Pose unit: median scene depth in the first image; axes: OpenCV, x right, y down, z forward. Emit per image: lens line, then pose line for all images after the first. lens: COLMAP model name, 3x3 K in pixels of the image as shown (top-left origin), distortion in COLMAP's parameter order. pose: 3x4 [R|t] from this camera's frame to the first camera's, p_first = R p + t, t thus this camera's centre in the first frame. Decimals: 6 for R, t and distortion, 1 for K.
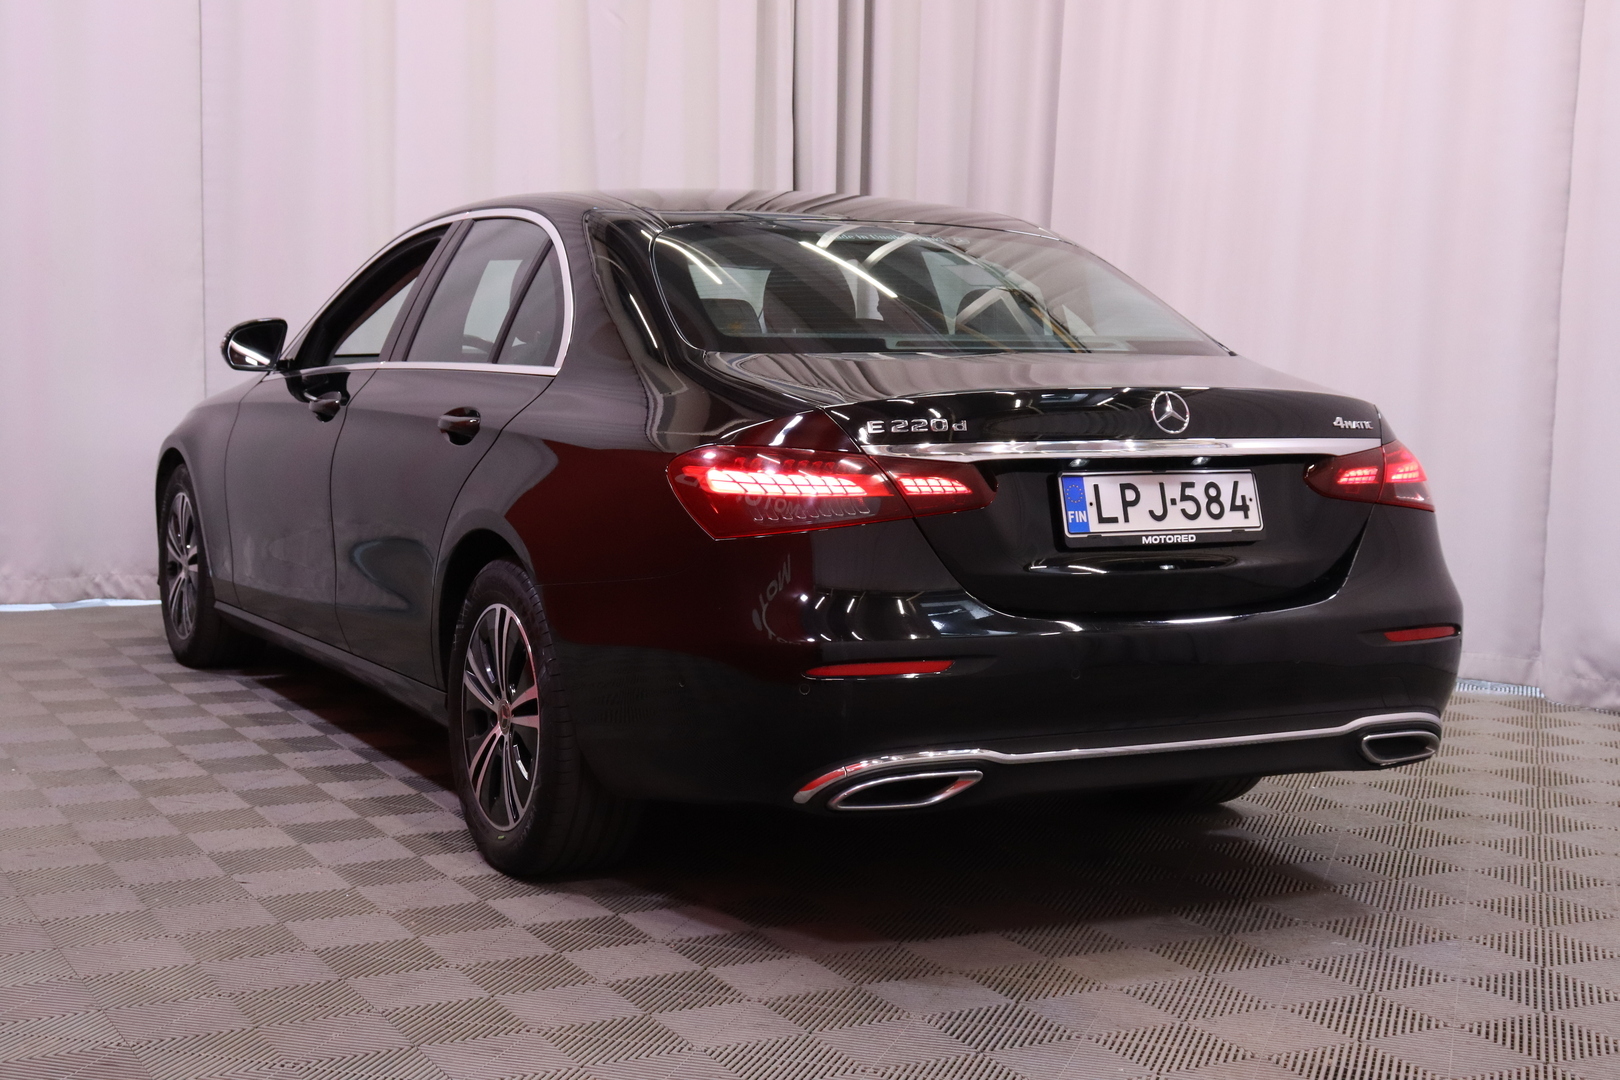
lens RADIAL K [[2203.6, 0, 816.9], [0, 2203.6, 524.5], [0, 0, 1]] dist [0.194010, 0.000000]
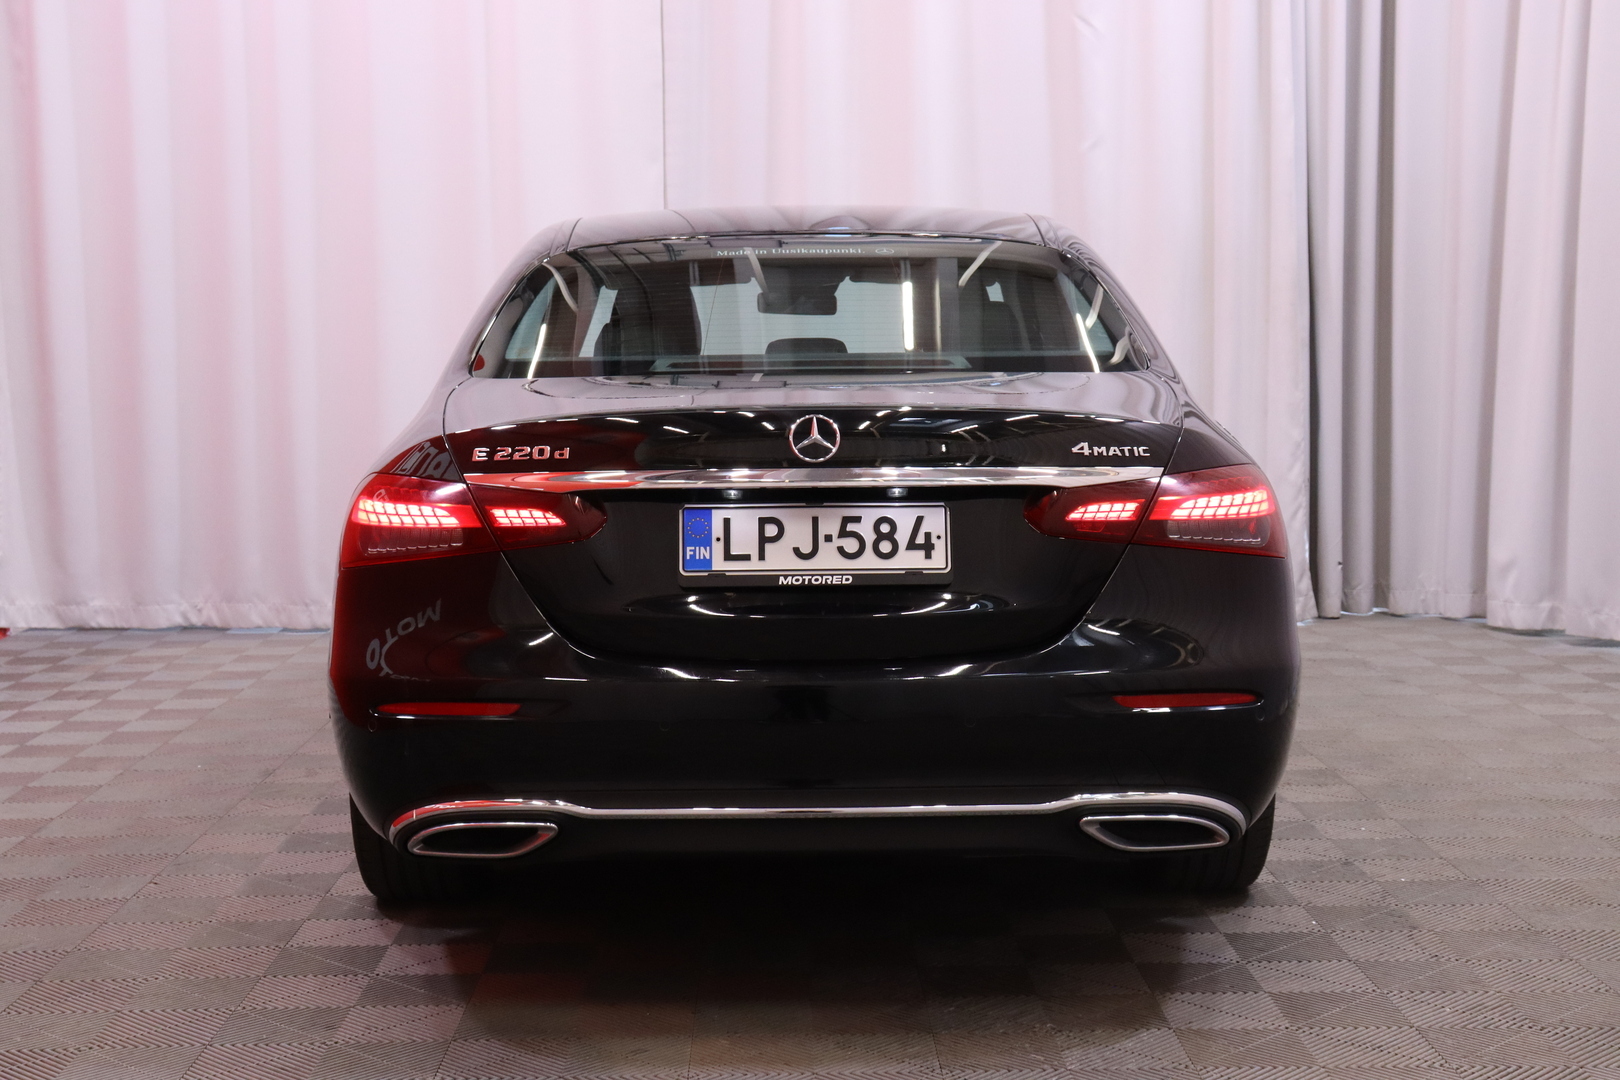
lens RADIAL K [[2203.6, 0, 818.7], [0, 2203.6, 544.8], [0, 0, 1]] dist [0.194010, 0.000000]
pose [[0.893694, 0.018112, -0.448311, 0.559786], [-0.016976, 0.999834, 0.006554, -0.013485], [0.448356, 0.001753, 0.893854, 0.203055]]
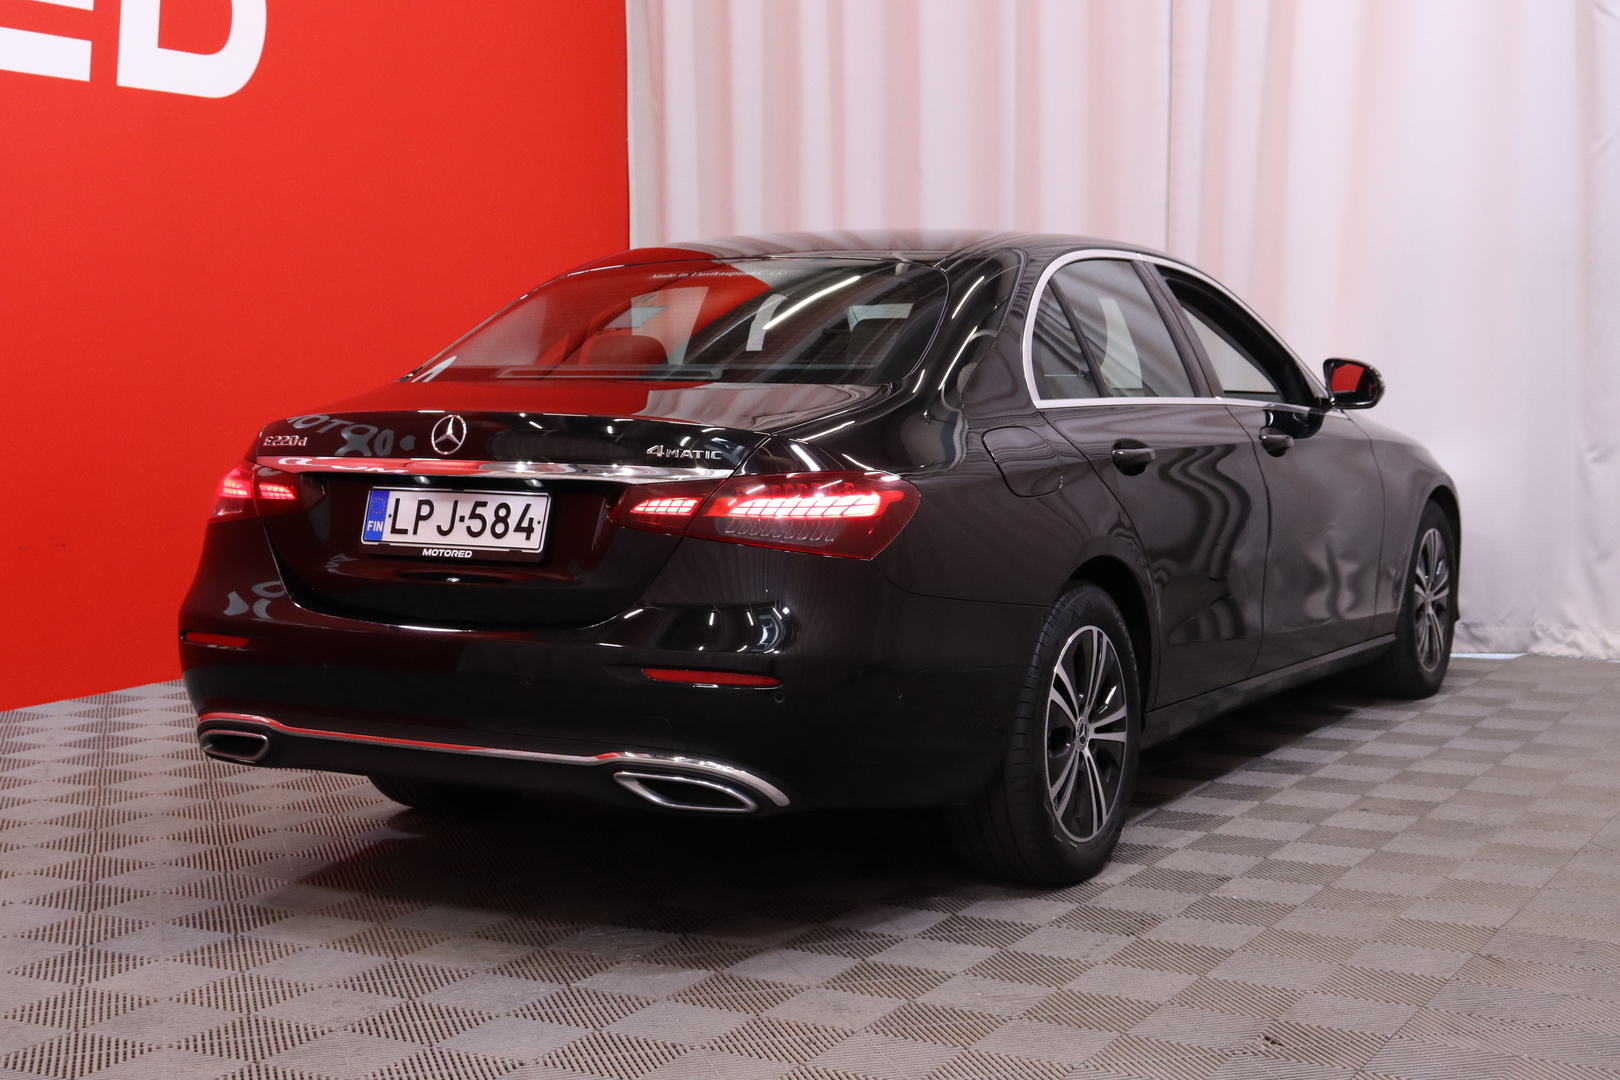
lens RADIAL K [[2203.6, 0, 894.8], [0, 2203.6, 561.1], [0, 0, 1]] dist [0.194010, 0.000000]
pose [[0.548778, 0.059562, -0.833844, 1.171552], [-0.062847, 0.997575, 0.029895, -0.035180], [0.833603, 0.035999, 0.551190, 0.589316]]
